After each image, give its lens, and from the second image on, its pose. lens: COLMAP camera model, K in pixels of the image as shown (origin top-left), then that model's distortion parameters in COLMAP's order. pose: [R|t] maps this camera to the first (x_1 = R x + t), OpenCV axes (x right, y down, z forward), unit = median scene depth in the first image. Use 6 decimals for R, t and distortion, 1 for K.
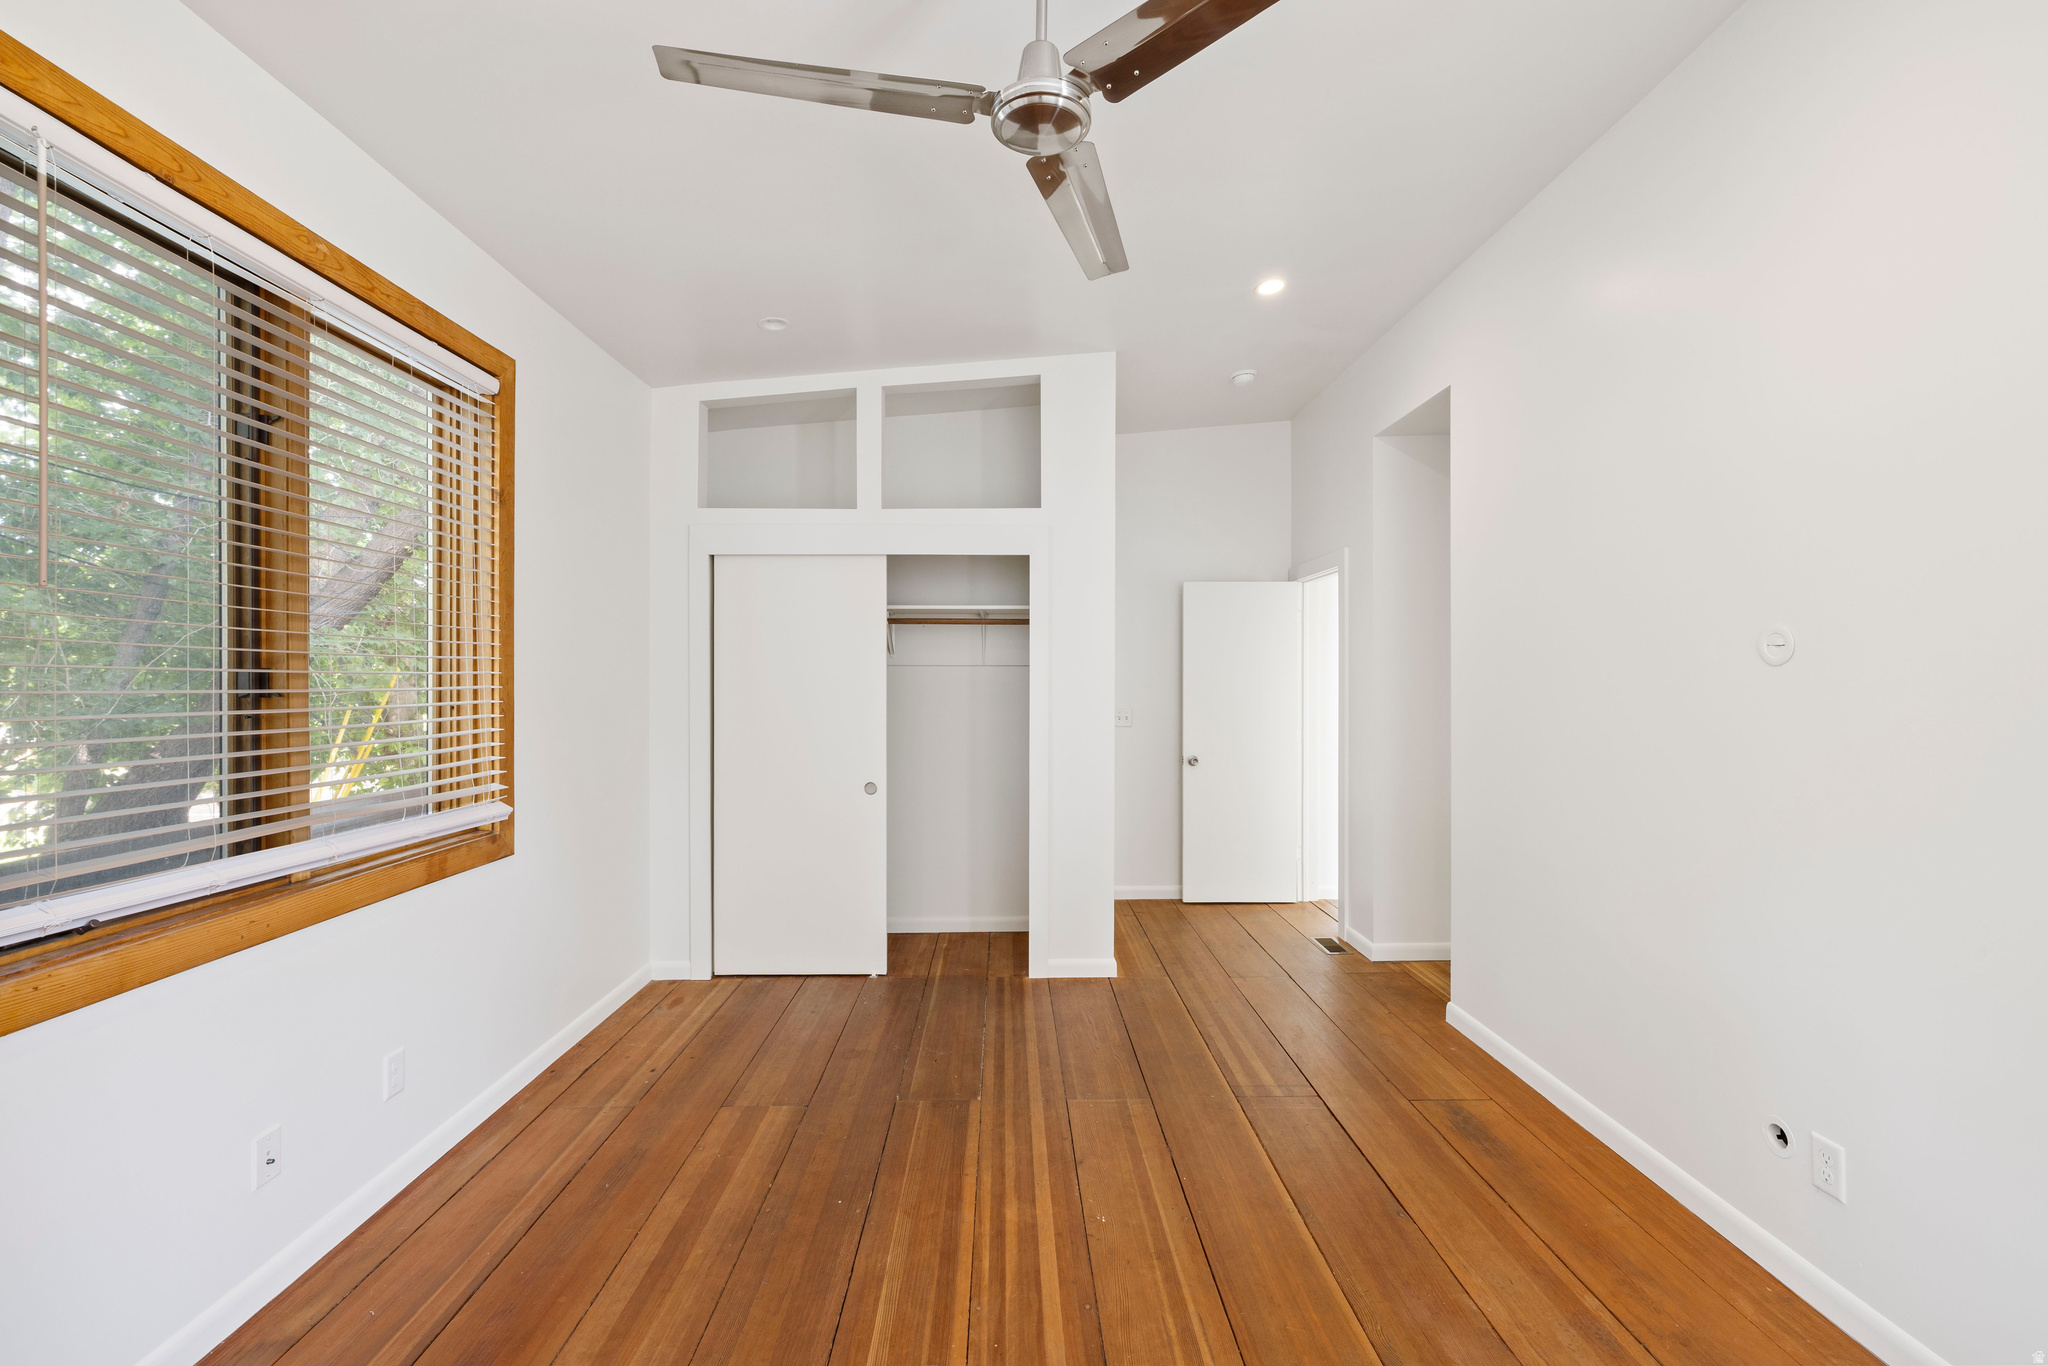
lens RADIAL K [[859.6, 0, 1032.6], [0, 859.6, 684.8], [0, 0, 1]] dist [-0.002491, 0.000191]
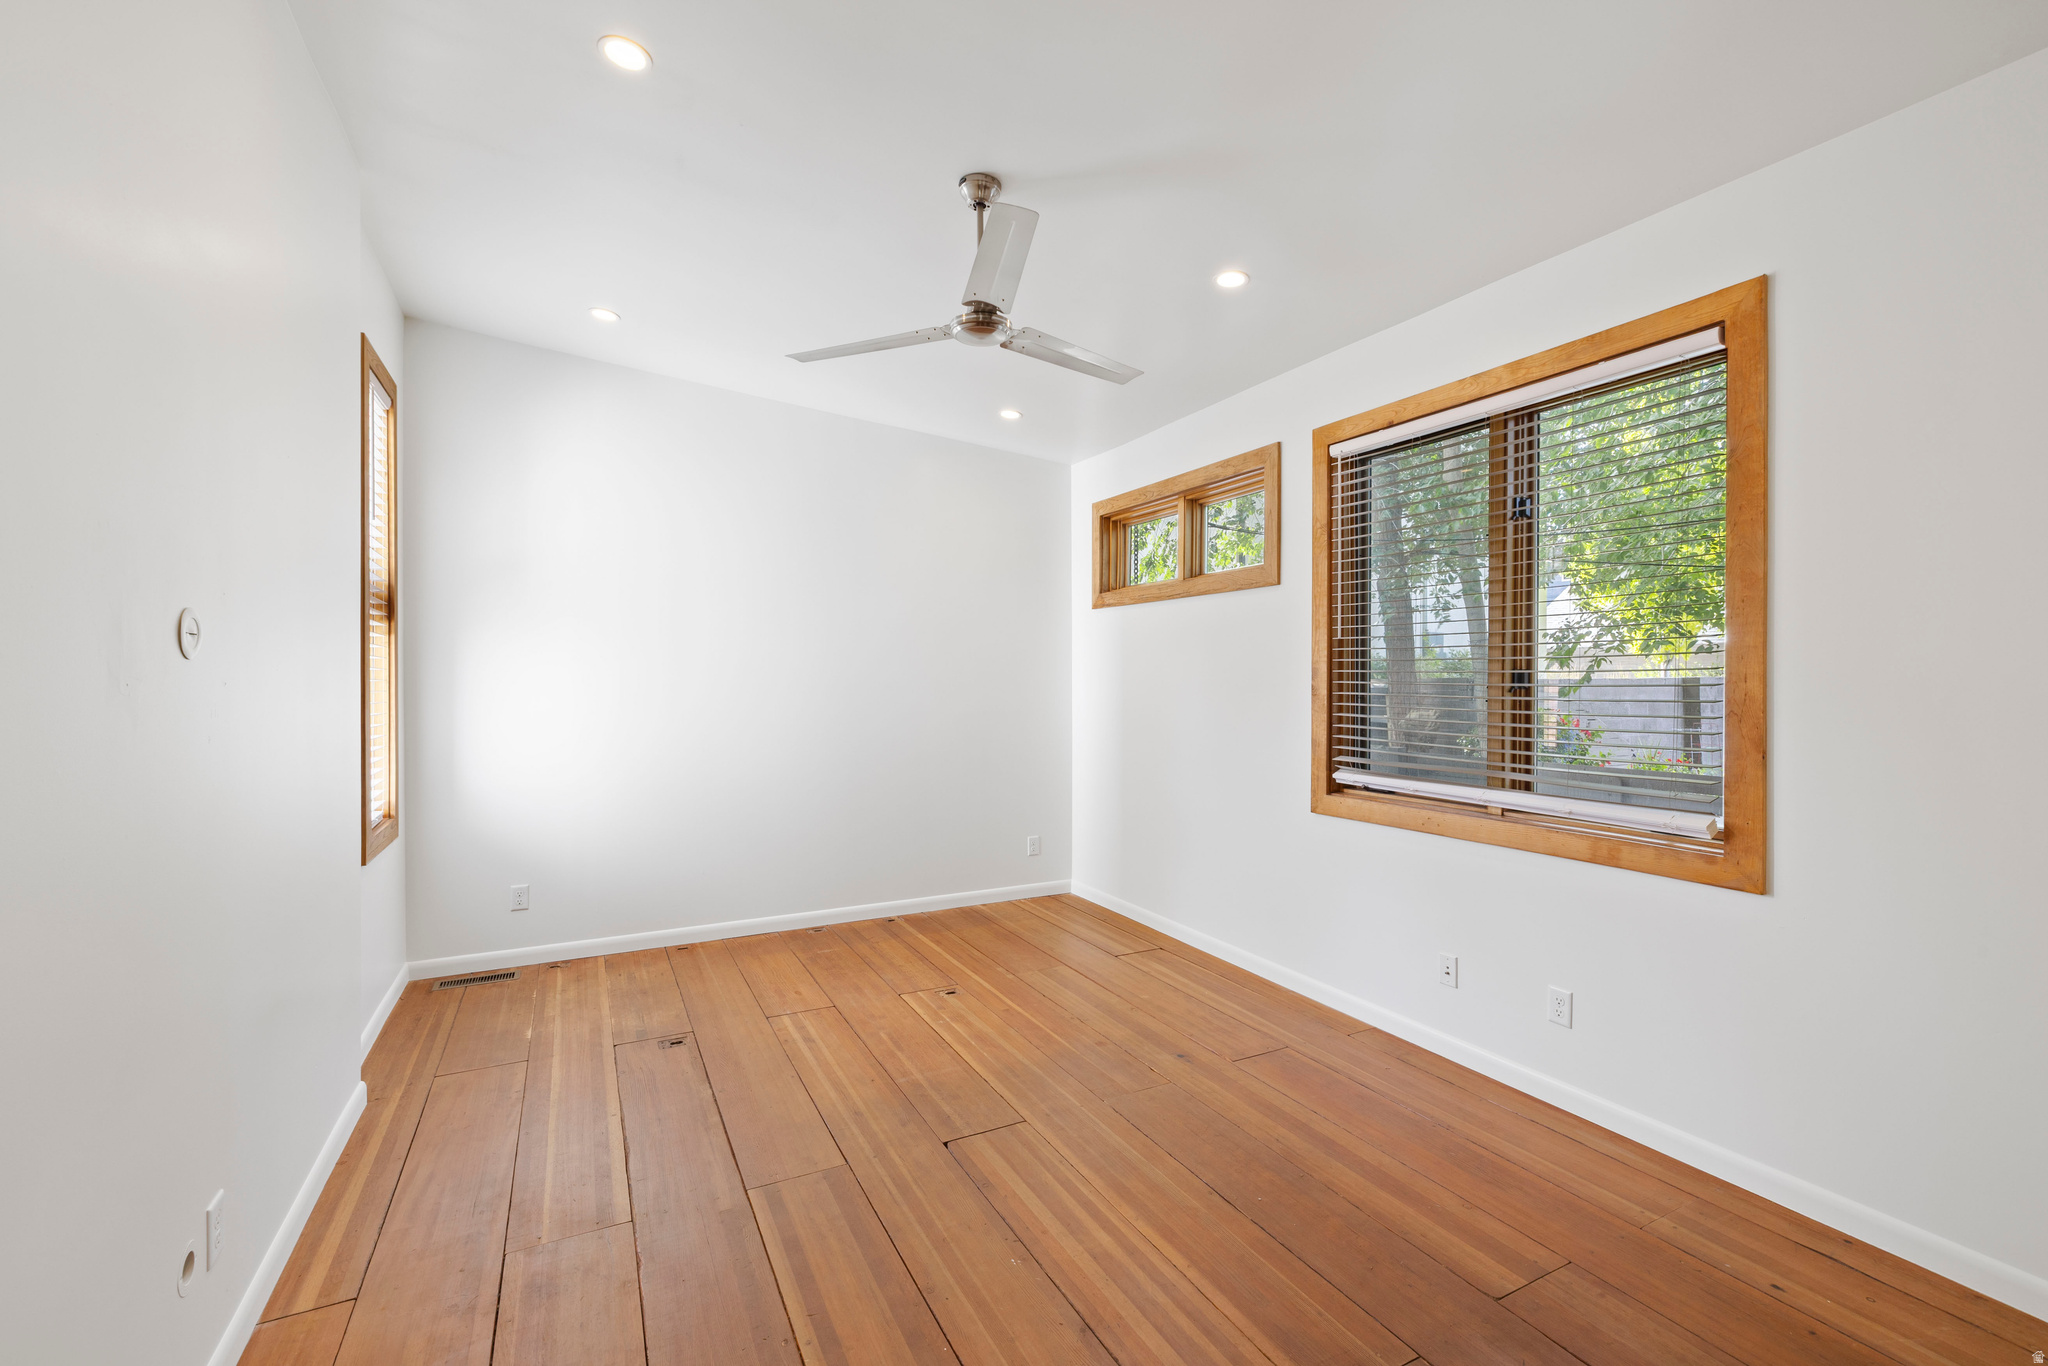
lens RADIAL K [[859.6, 0, 1031.7], [0, 859.6, 682.7], [0, 0, 1]] dist [-0.002491, 0.000191]
pose [[-0.898516, 0.003476, -0.438927, 0.487534], [0.003247, 0.999994, 0.001273, -0.005833], [0.438929, -0.000281, -0.898522, 1.911859]]
